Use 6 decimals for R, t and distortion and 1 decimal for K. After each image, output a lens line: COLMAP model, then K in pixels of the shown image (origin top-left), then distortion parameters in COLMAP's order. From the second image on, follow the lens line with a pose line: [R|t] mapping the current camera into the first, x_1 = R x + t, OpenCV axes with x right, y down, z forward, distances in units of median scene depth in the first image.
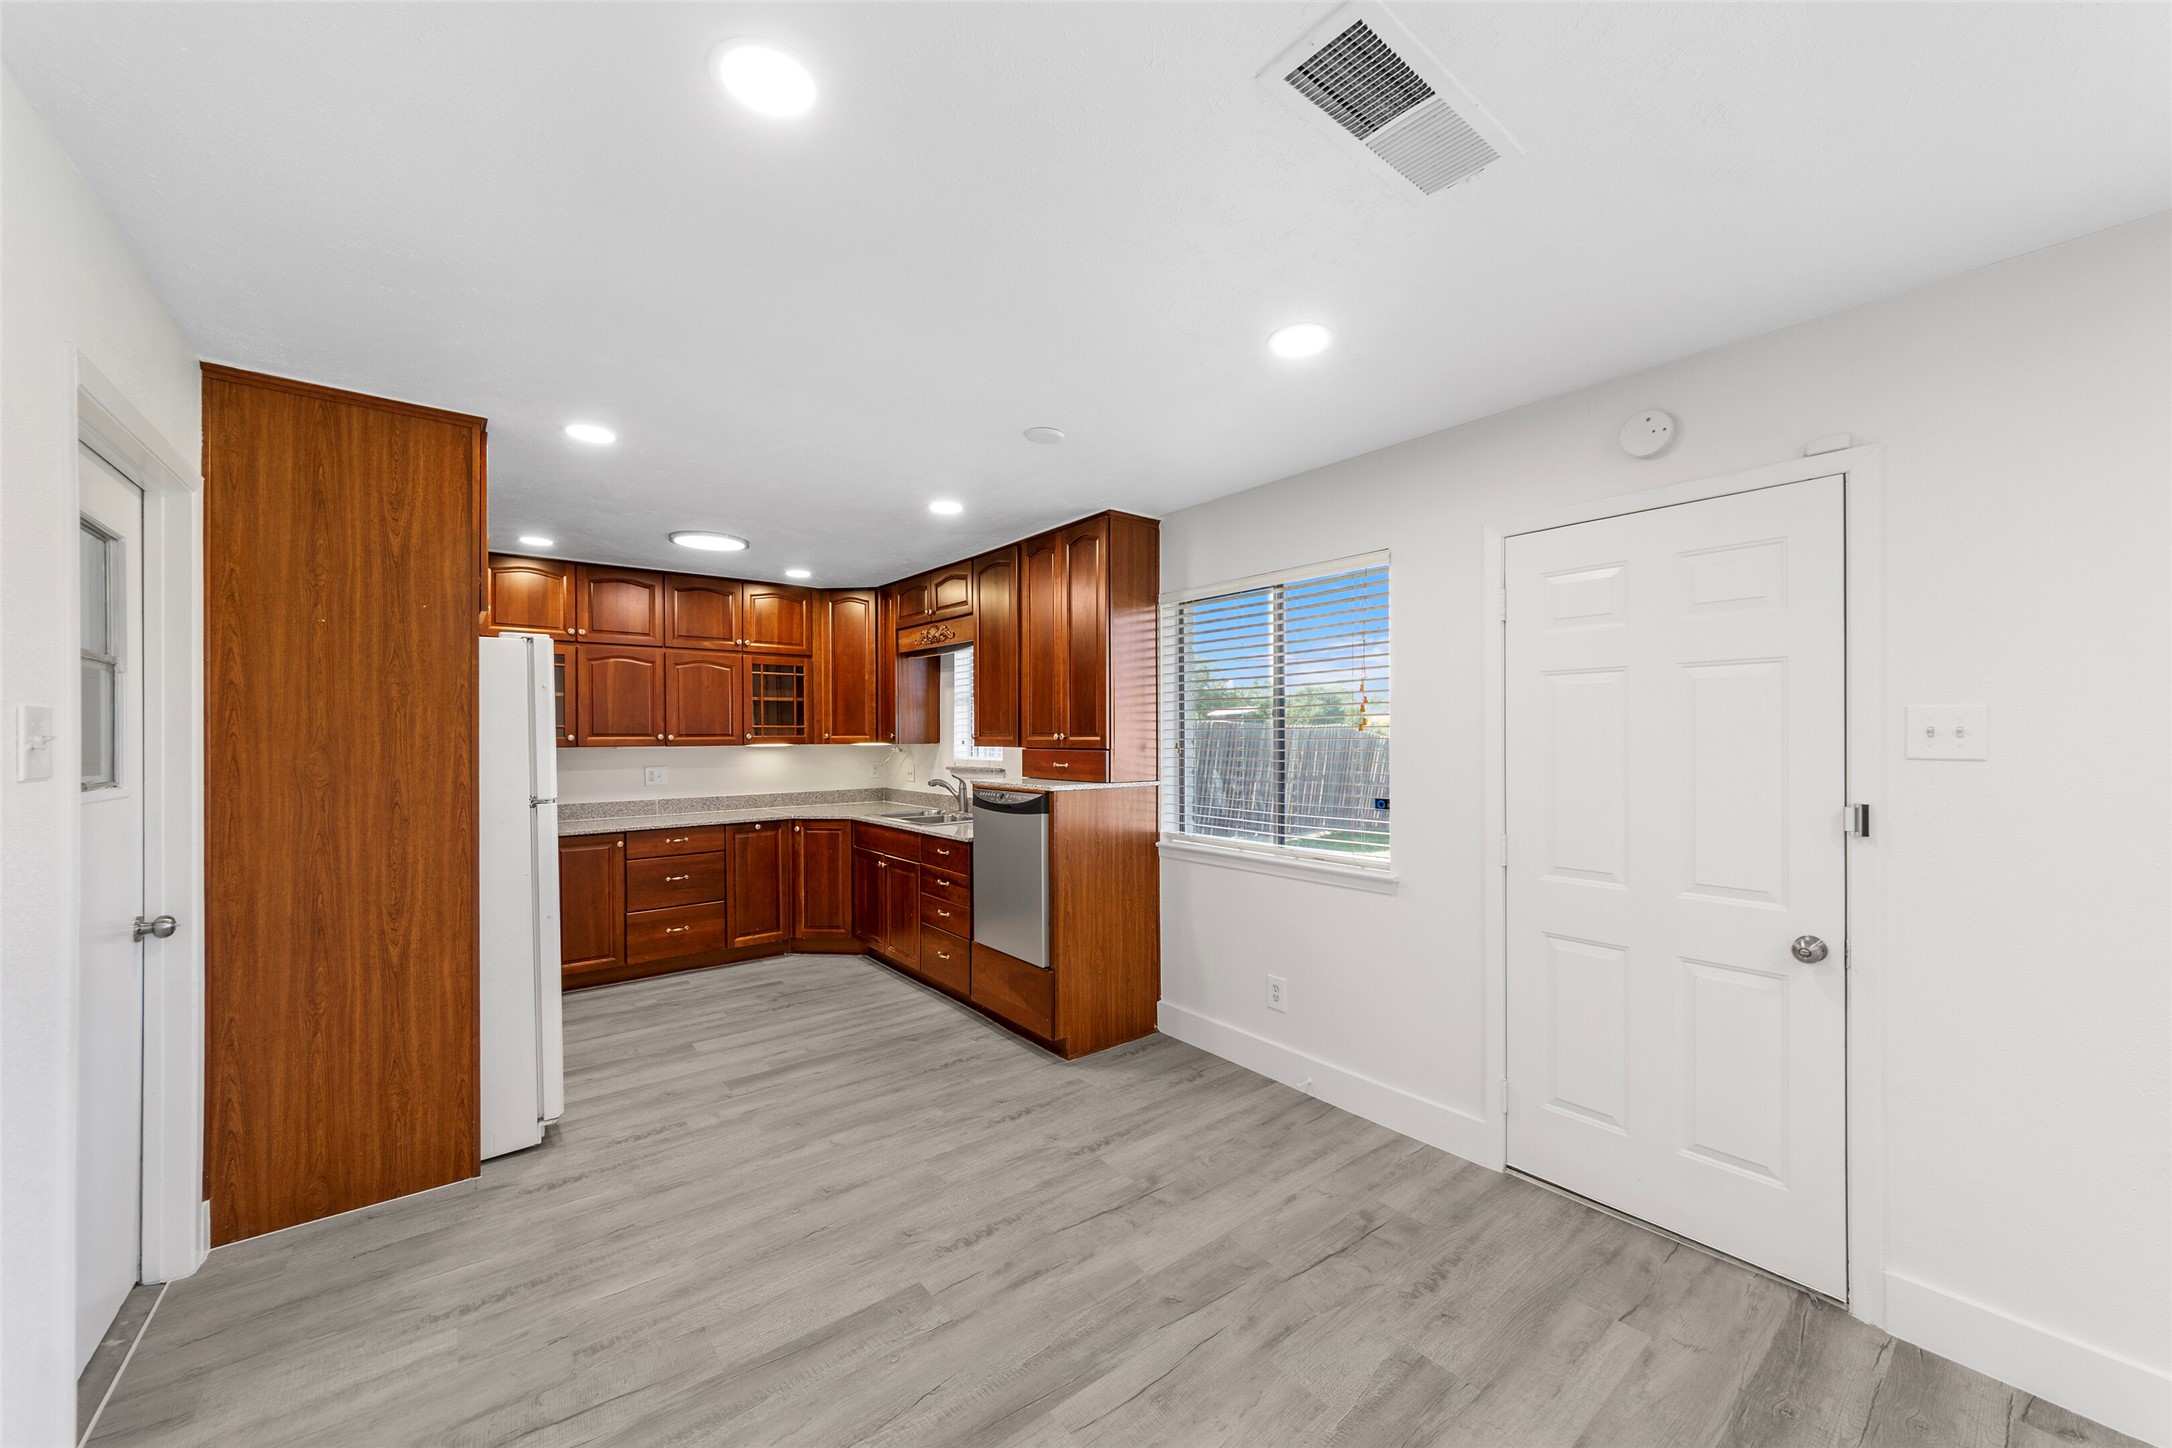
lens RADIAL K [[802.0, 0, 1090.7], [0, 802.0, 736.0], [0, 0, 1]] dist [0.011168, -0.005796]
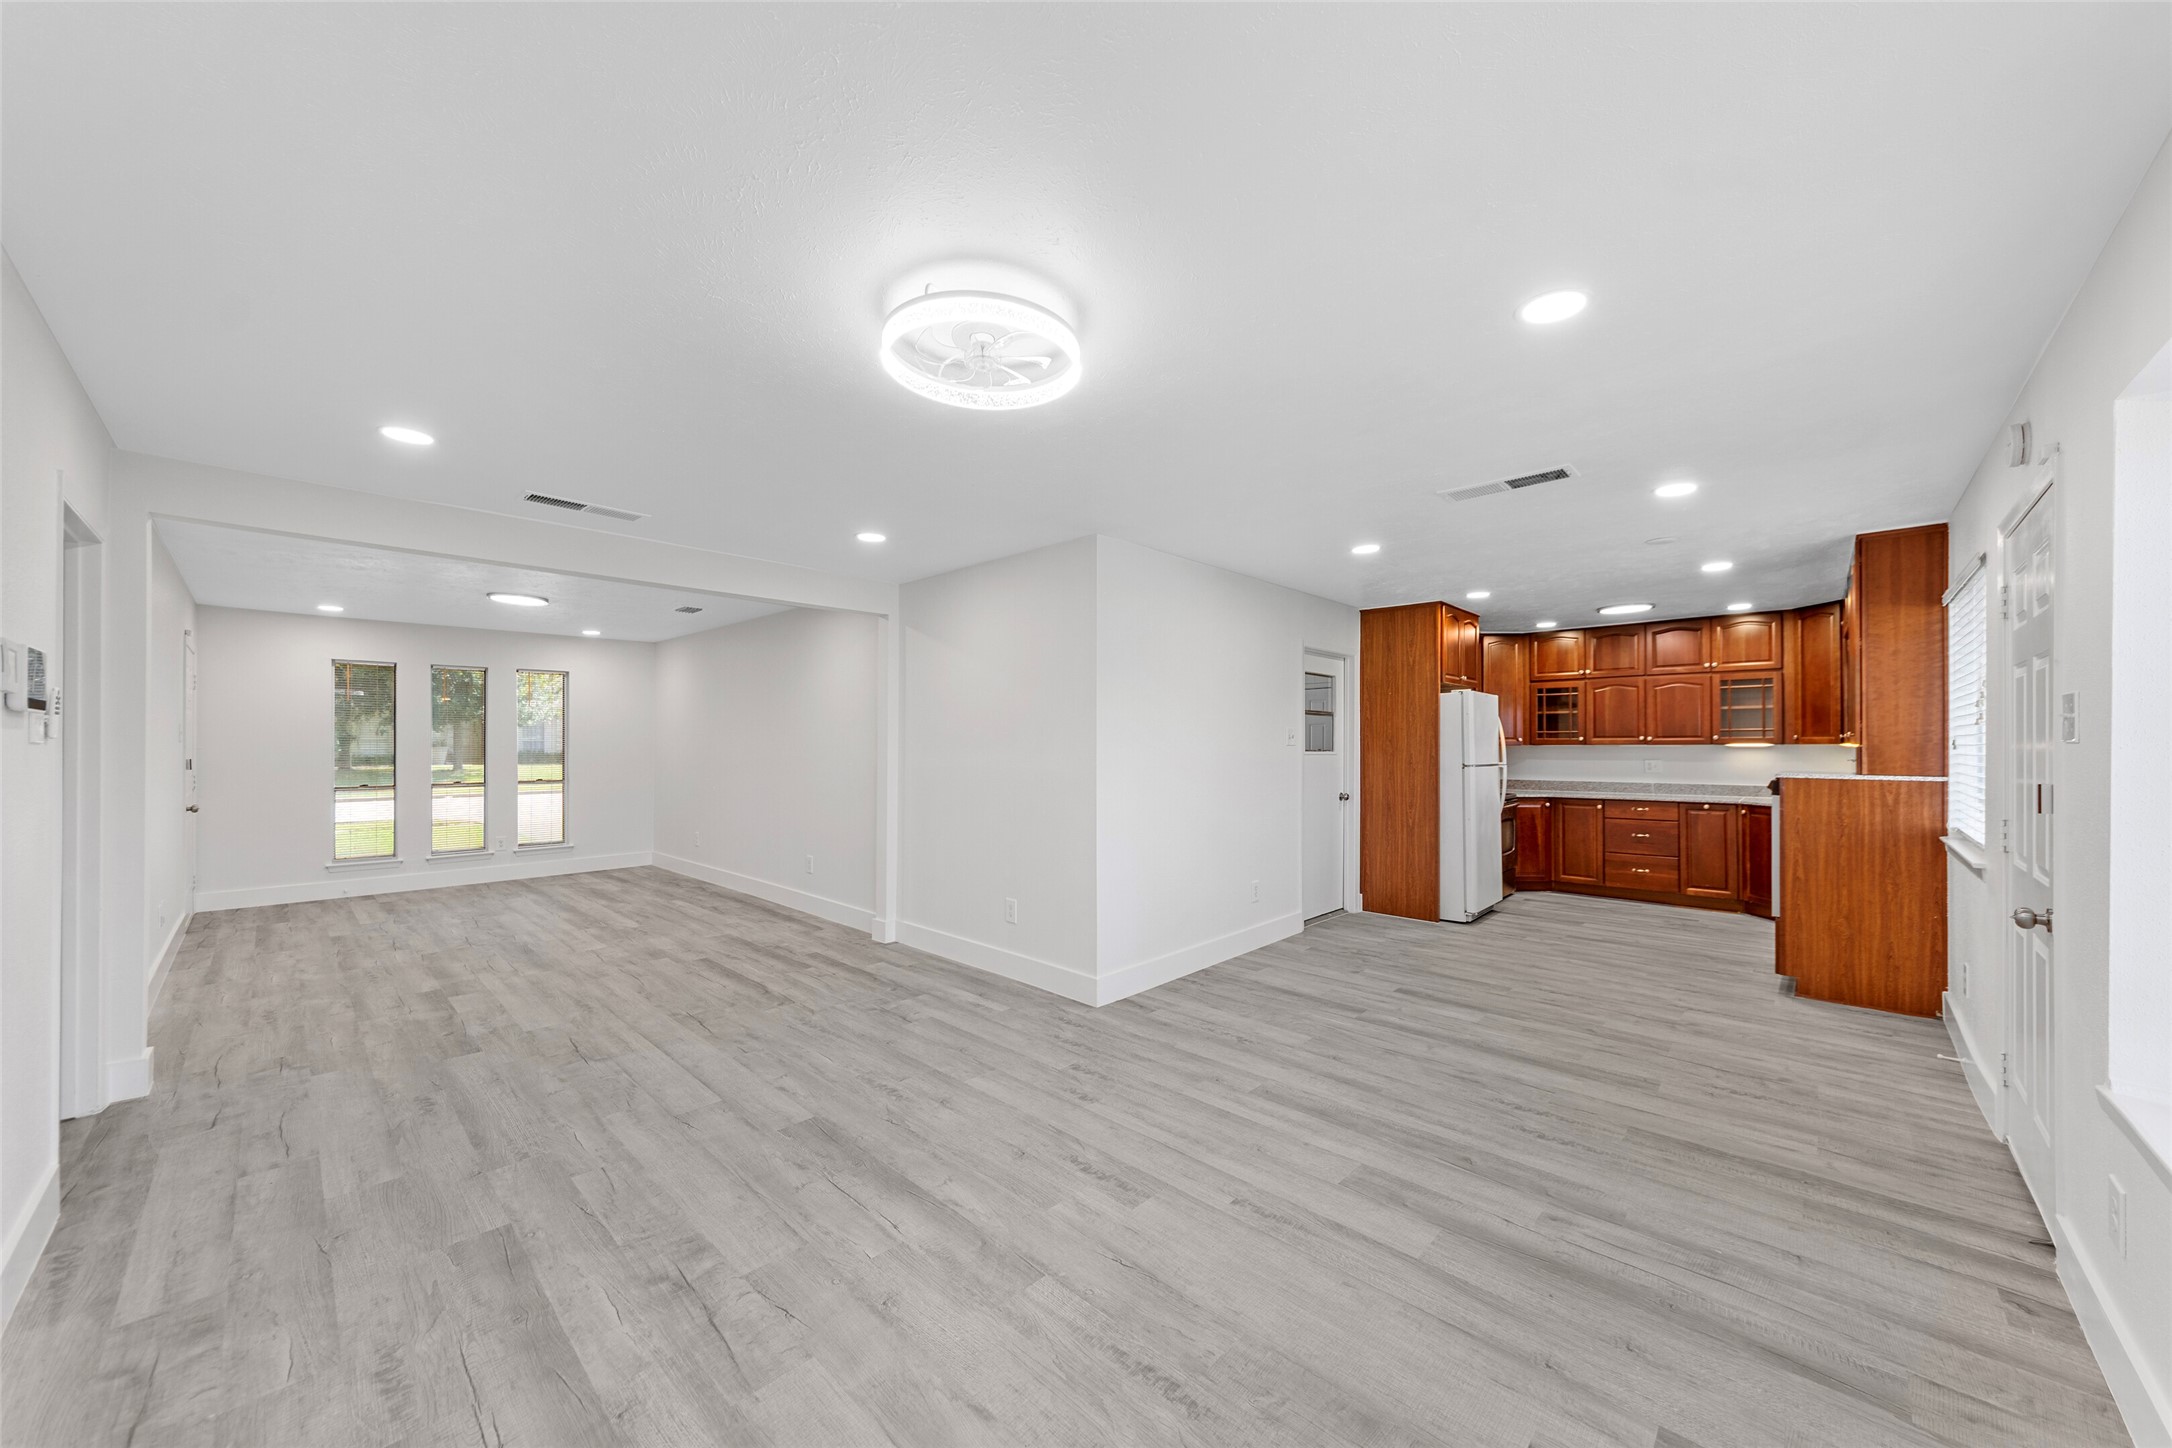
lens RADIAL K [[780.9, 0, 1093.5], [0, 780.9, 742.6], [0, 0, 1]] dist [0.000240, -0.000252]
pose [[0.141888, 0.000509, -0.989883, 0.926588], [-0.003189, 0.999995, 0.000058, 0.015698], [0.989878, 0.003148, 0.141889, -0.220941]]
